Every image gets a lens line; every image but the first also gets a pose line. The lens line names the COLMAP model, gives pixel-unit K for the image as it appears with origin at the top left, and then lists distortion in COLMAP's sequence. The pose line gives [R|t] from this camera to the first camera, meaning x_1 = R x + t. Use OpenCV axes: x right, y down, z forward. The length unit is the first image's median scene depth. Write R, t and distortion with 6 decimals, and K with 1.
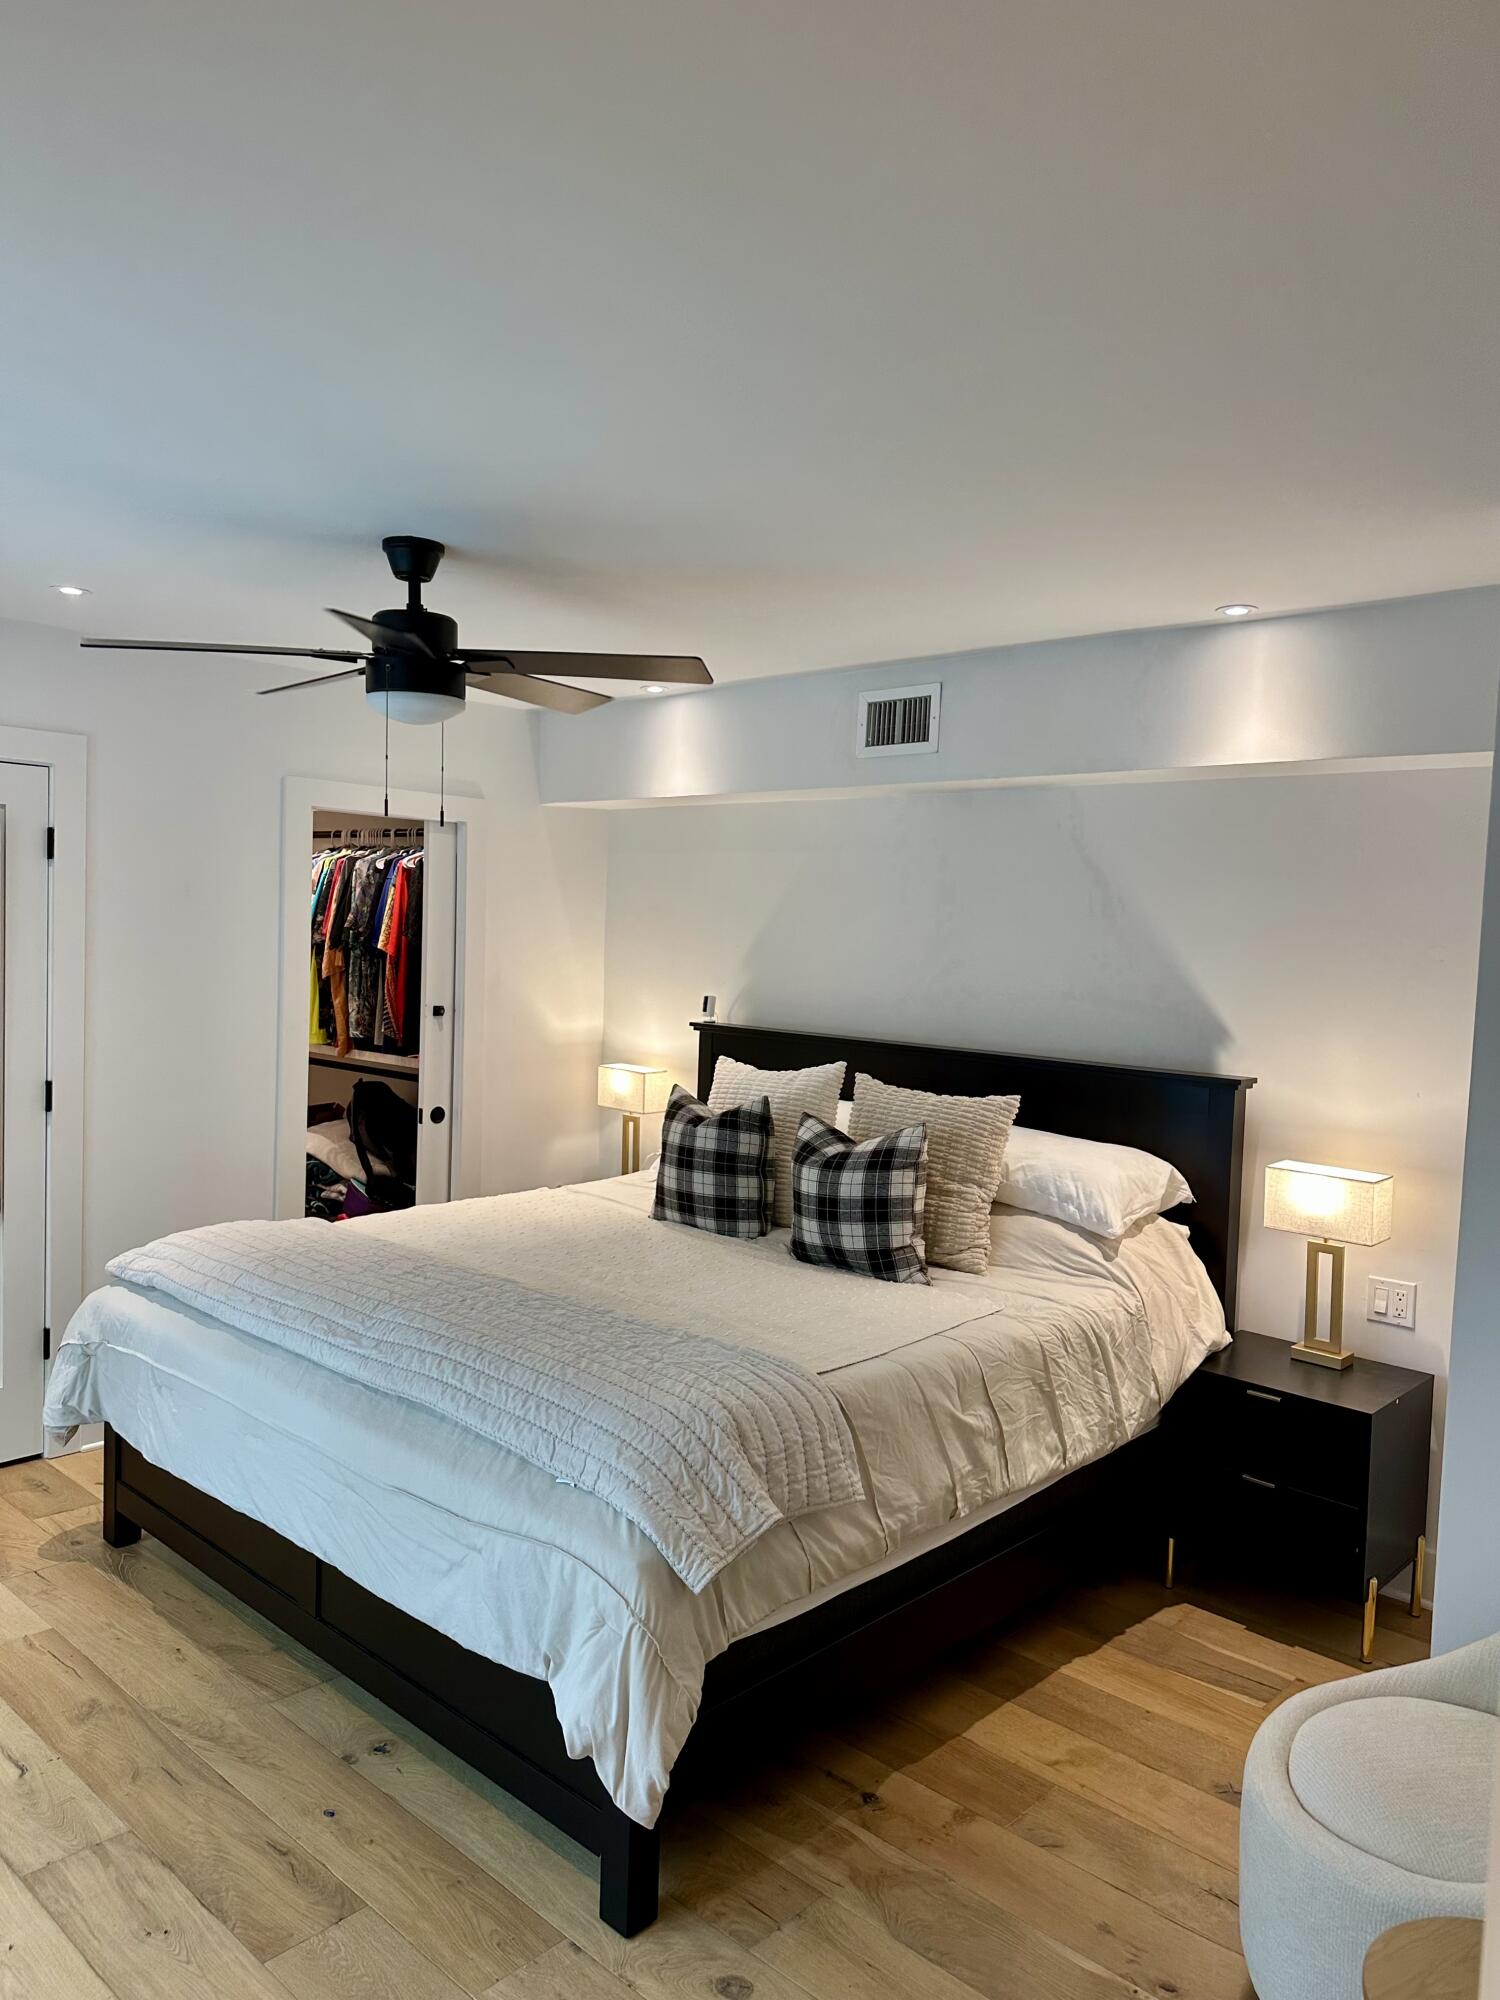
lens RADIAL K [[1427.8, 0, 747.8], [0, 1427.8, 1009.9], [0, 0, 1]] dist [0.041056, -0.044439]
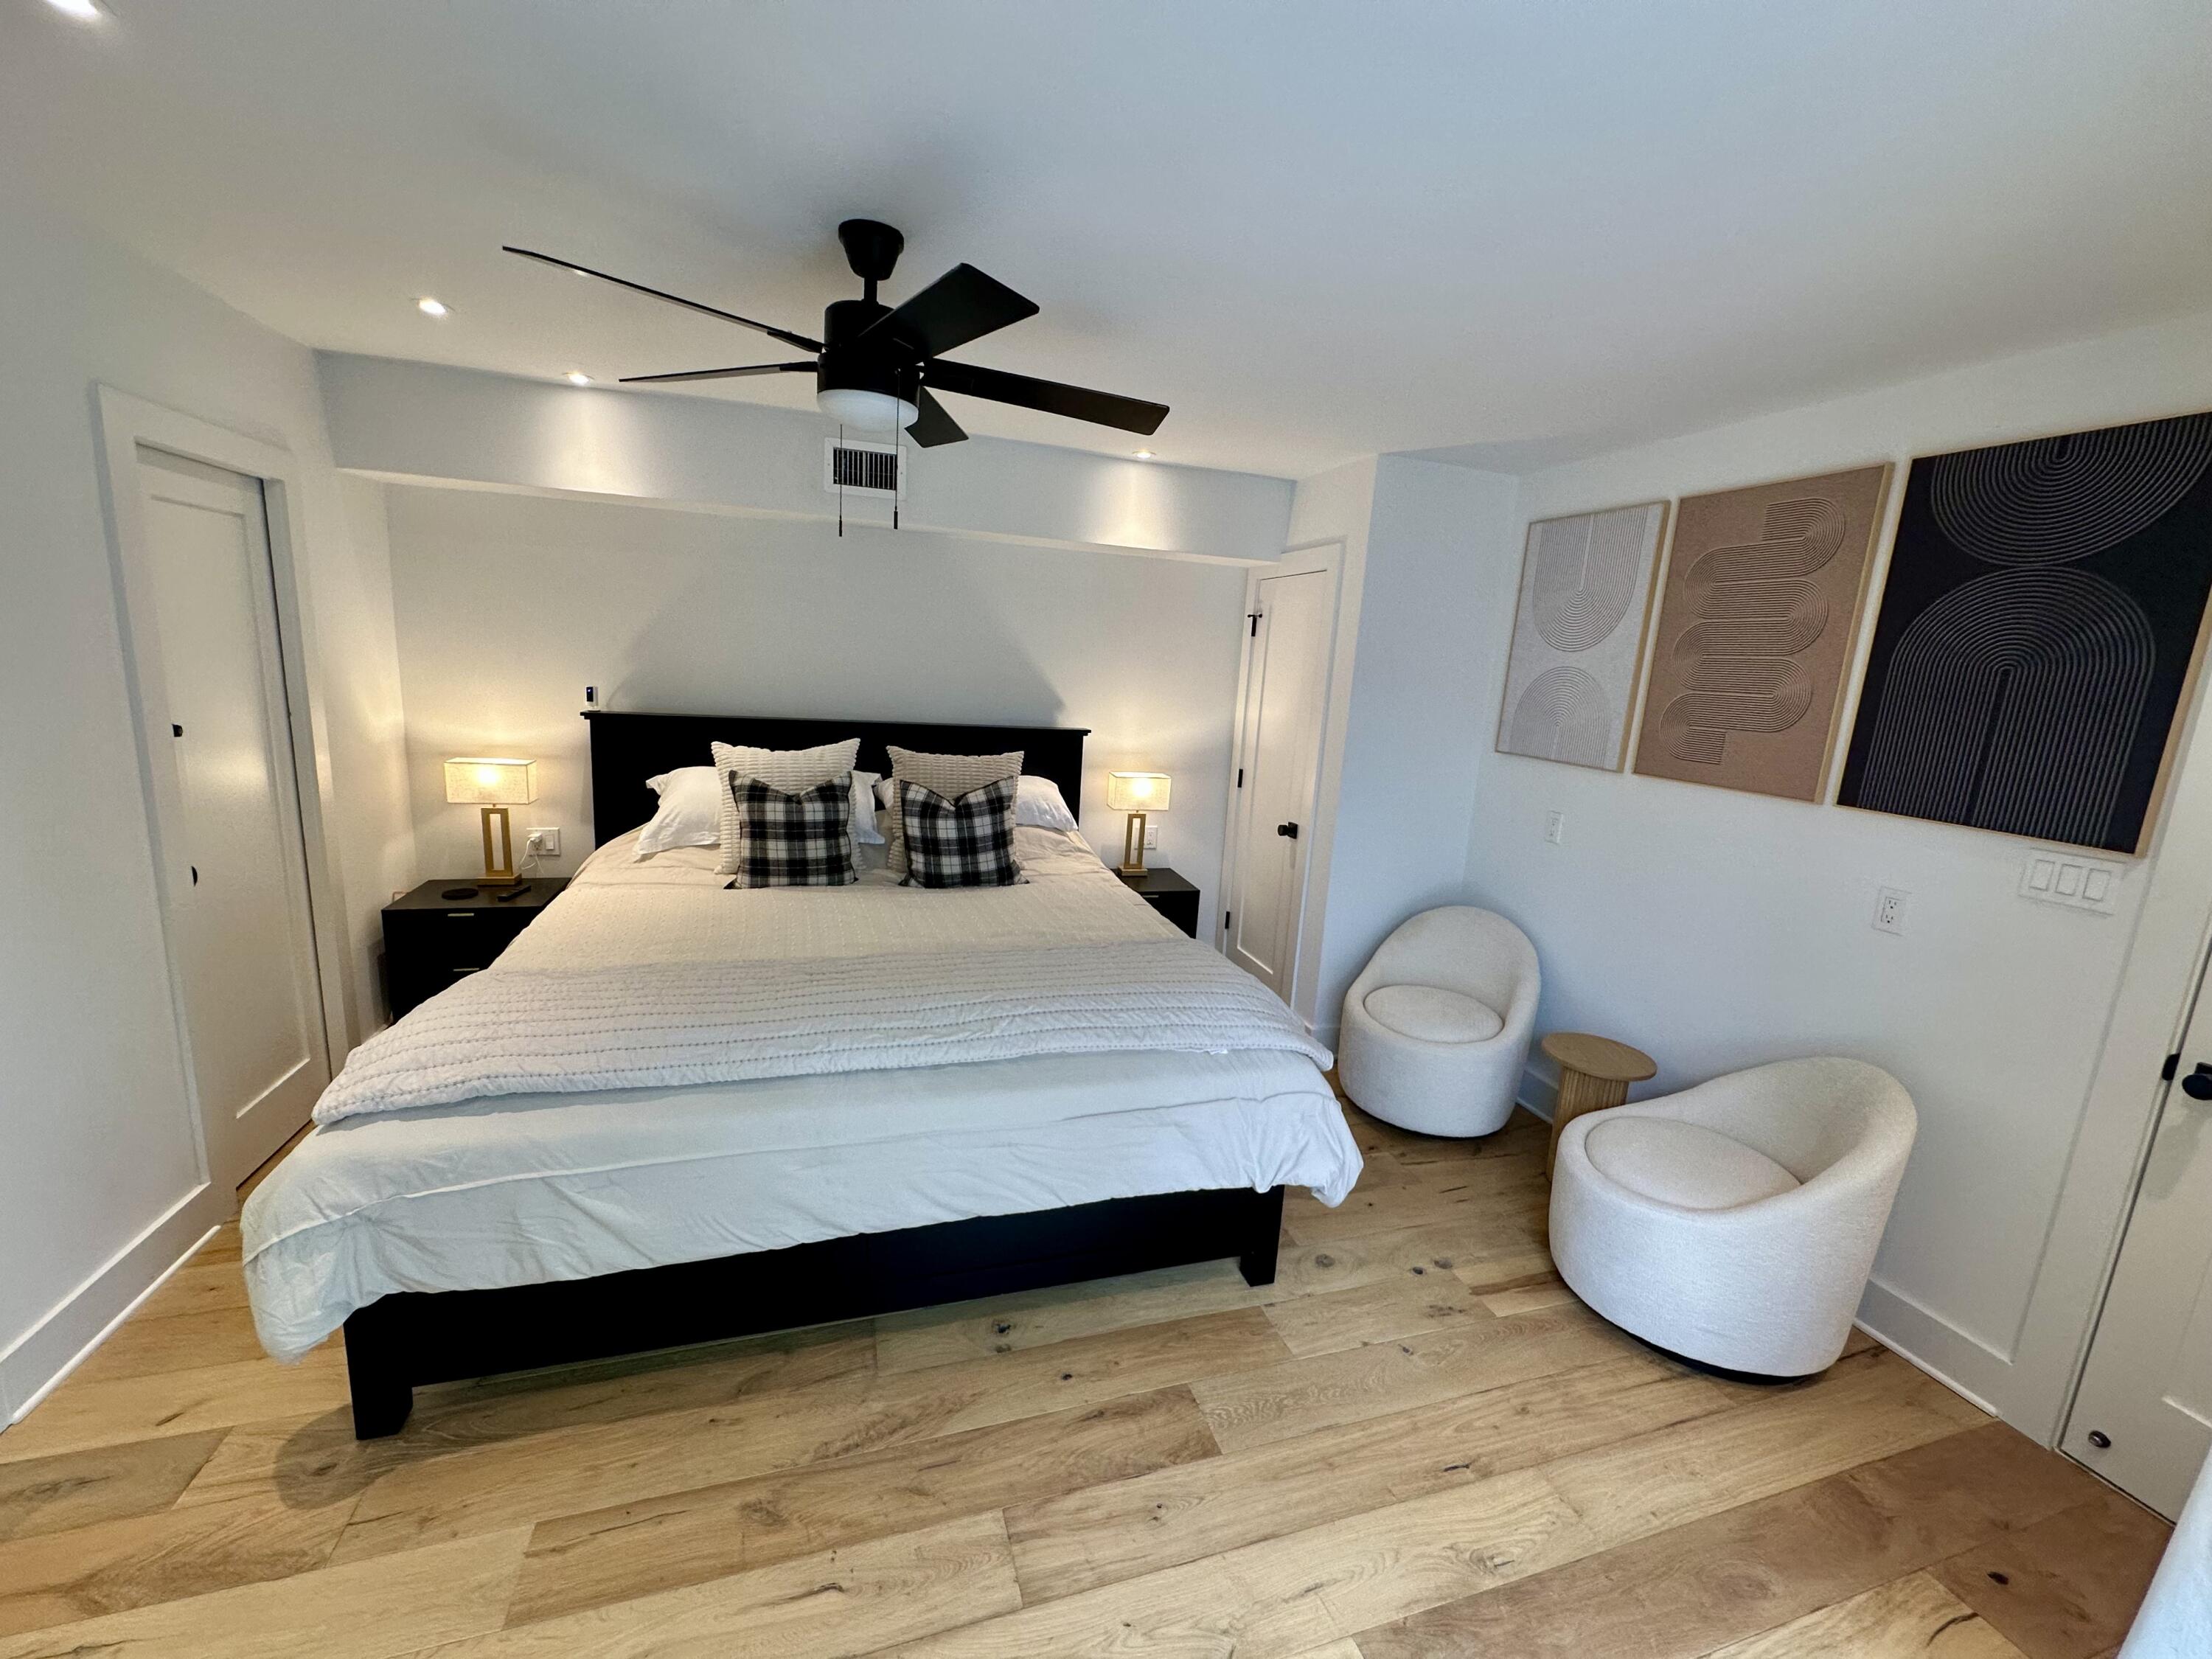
lens RADIAL K [[884.2, 0, 1108.9], [0, 884.2, 824.3], [0, 0, 1]] dist [-0.003747, 0.000318]
pose [[0.487582, -0.166323, 0.857088, -0.720714], [0.008200, 0.982516, 0.185998, -0.047918], [-0.873039, -0.083661, 0.480421, 0.542365]]
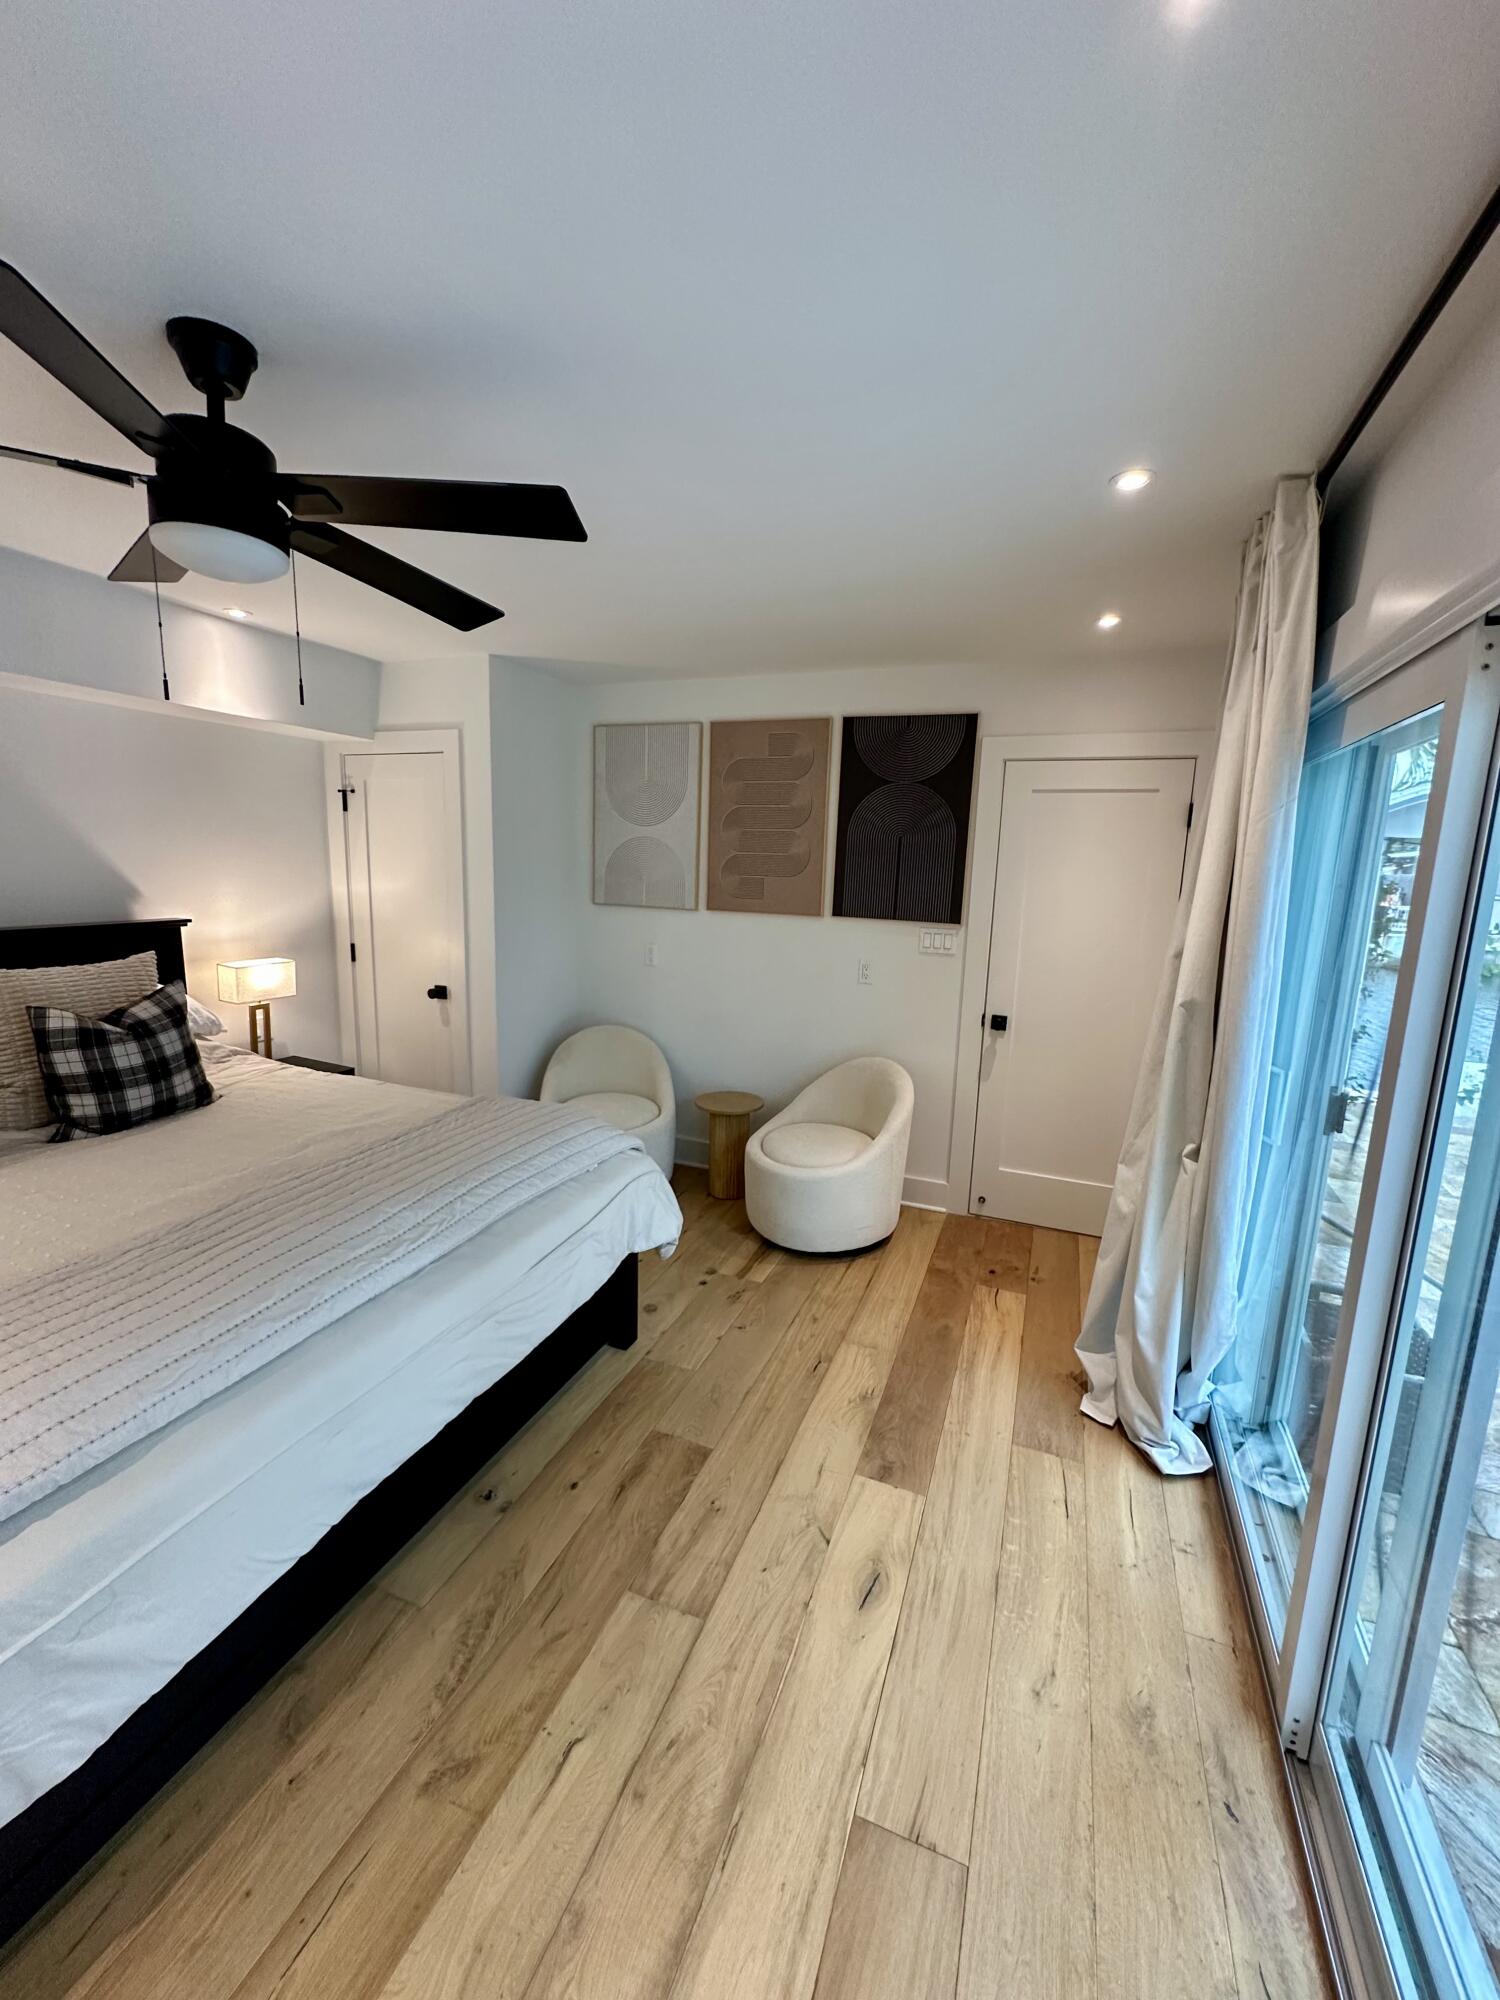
lens RADIAL K [[799.5, 0, 754.8], [0, 799.5, 997.4], [0, 0, 1]] dist [-0.003747, 0.000318]
pose [[-0.368064, -0.205623, 0.906779, -0.816949], [0.010667, 0.974242, 0.225251, -0.068254], [-0.929739, 0.092580, -0.356390, 0.906534]]
